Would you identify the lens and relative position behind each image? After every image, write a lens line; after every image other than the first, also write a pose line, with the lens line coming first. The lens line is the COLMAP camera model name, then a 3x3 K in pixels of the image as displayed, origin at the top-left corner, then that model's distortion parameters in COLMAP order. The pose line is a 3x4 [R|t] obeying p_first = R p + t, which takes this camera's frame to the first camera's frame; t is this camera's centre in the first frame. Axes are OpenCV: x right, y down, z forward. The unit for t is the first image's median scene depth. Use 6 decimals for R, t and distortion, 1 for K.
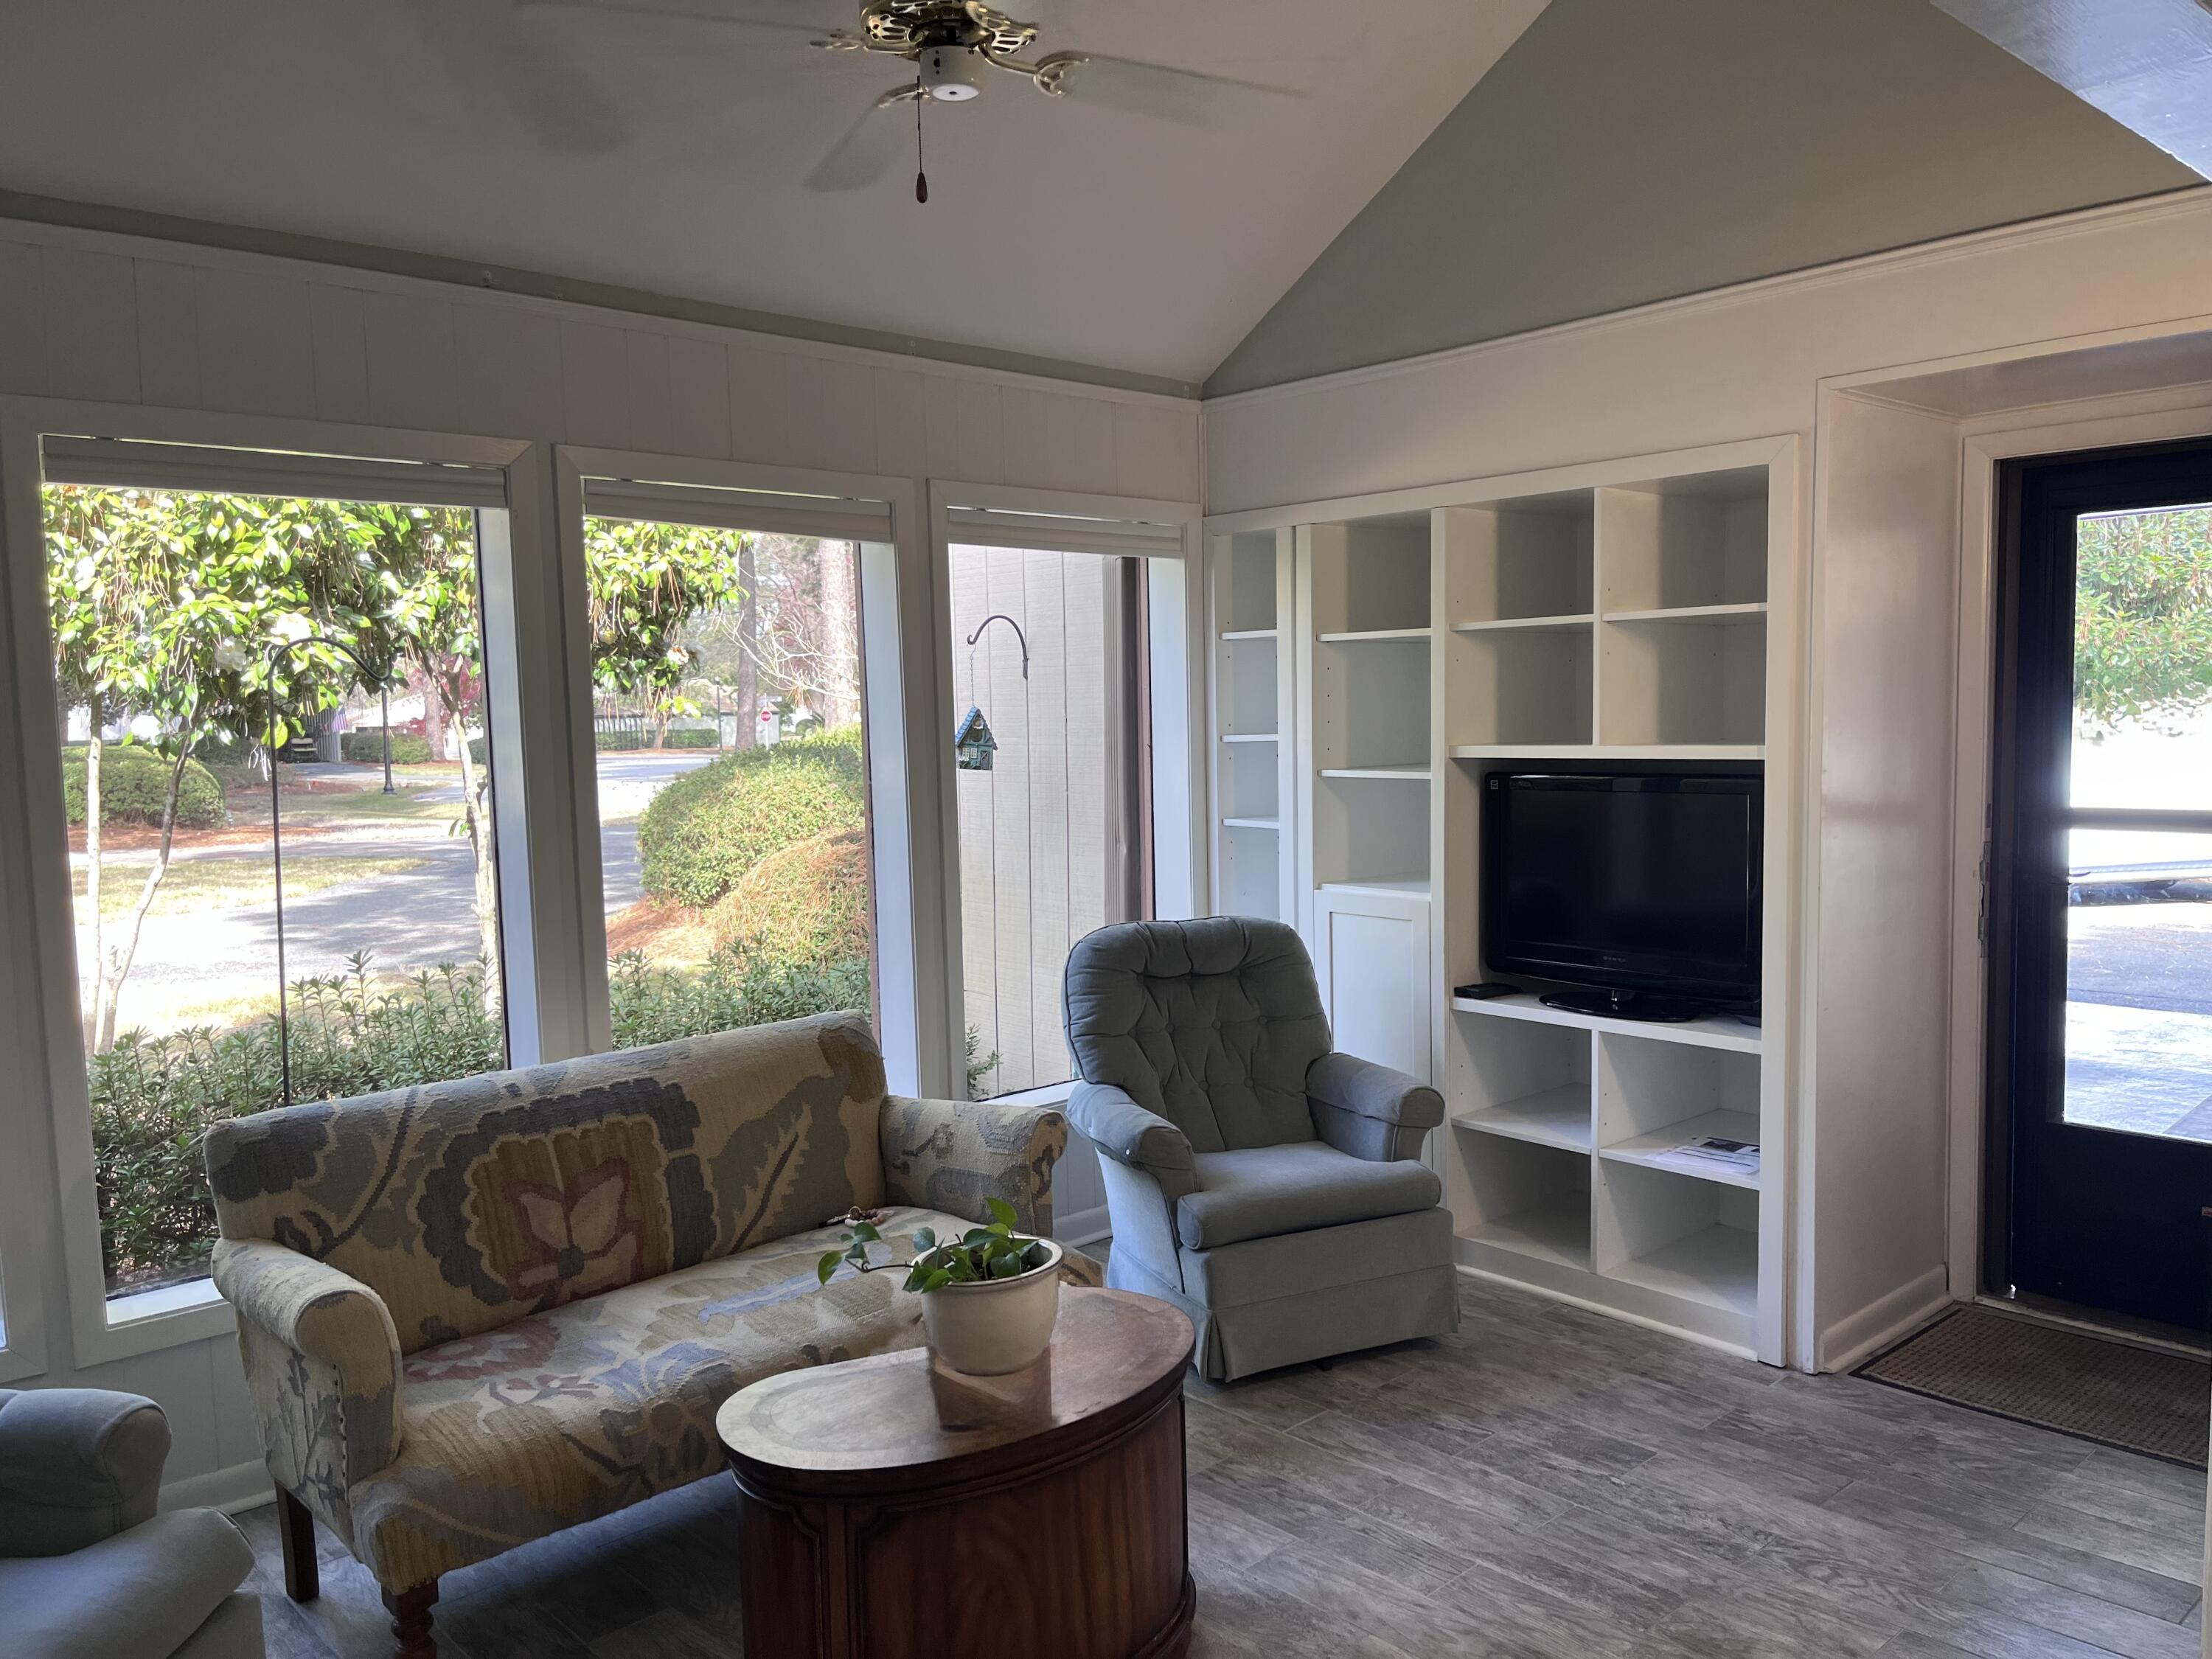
lens RADIAL K [[1668.9, 0, 1112.7], [0, 1668.9, 834.1], [0, 0, 1]] dist [0.070214, -0.102098]
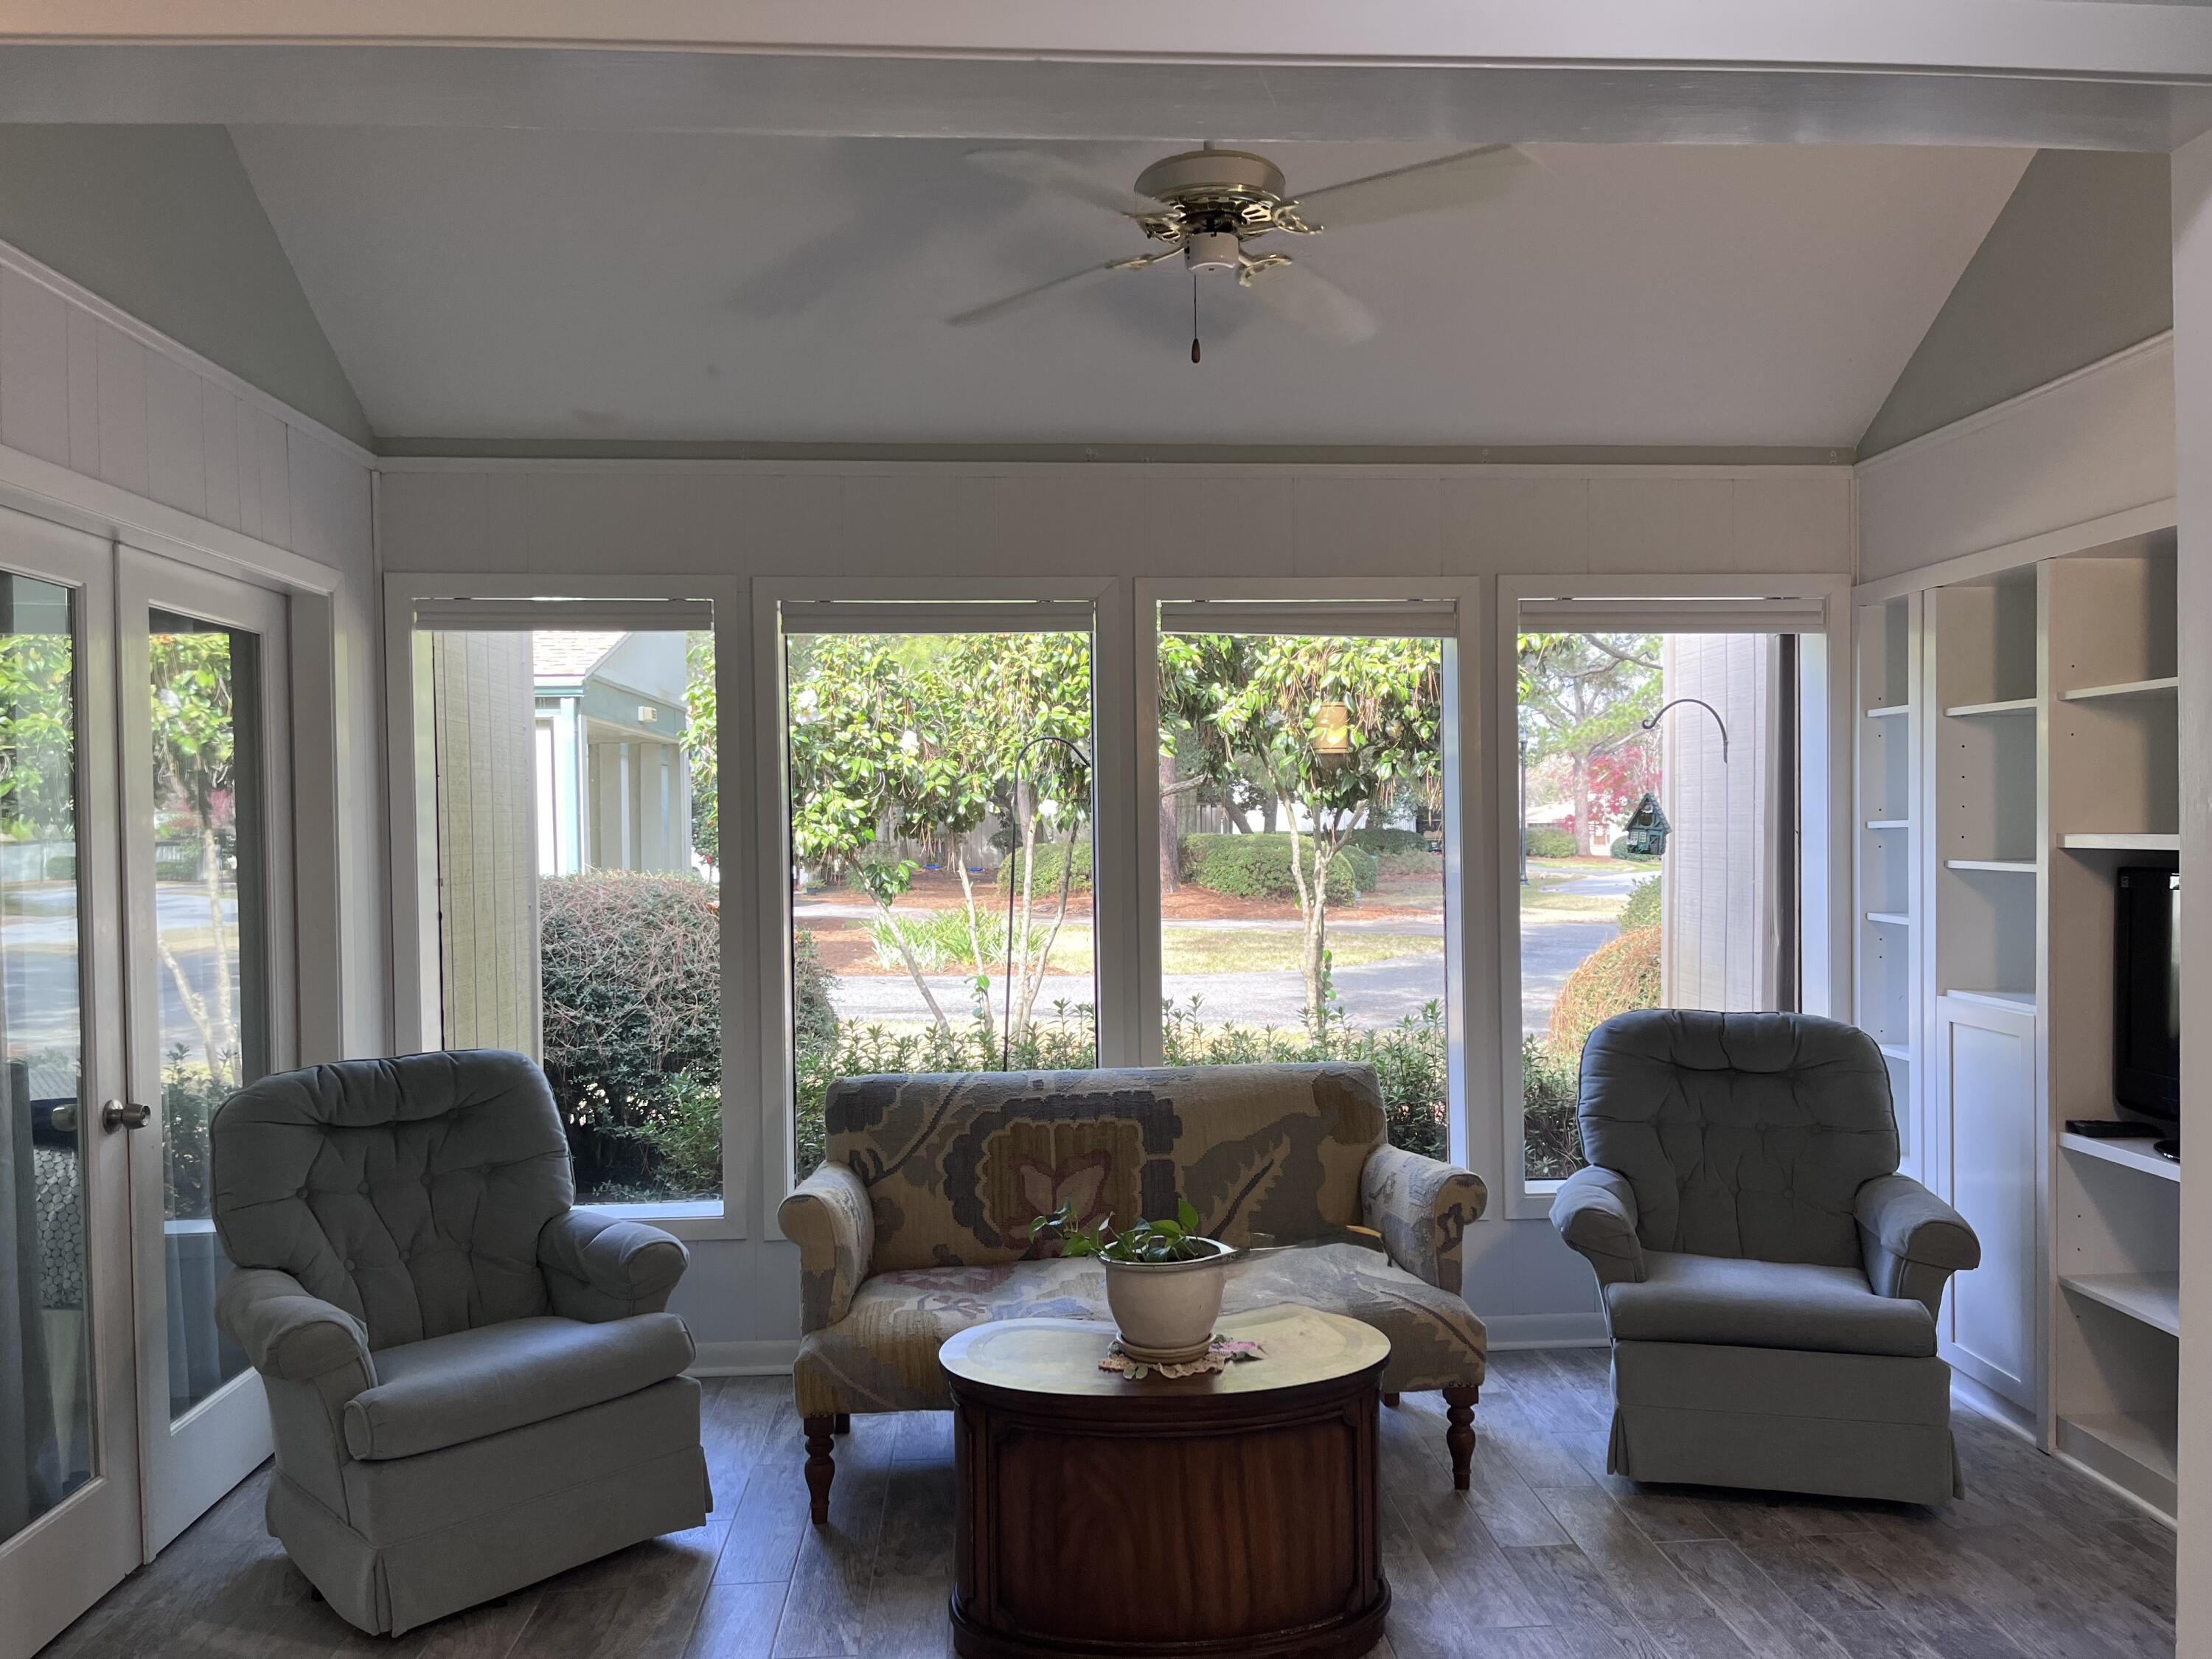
lens RADIAL K [[1668.9, 0, 1137.9], [0, 1668.9, 830.4], [0, 0, 1]] dist [0.070214, -0.102098]
pose [[0.781184, 0.015245, -0.624114, 0.452582], [-0.053720, 0.997635, -0.042871, 0.009279], [0.621985, 0.067017, 0.780156, 0.043381]]
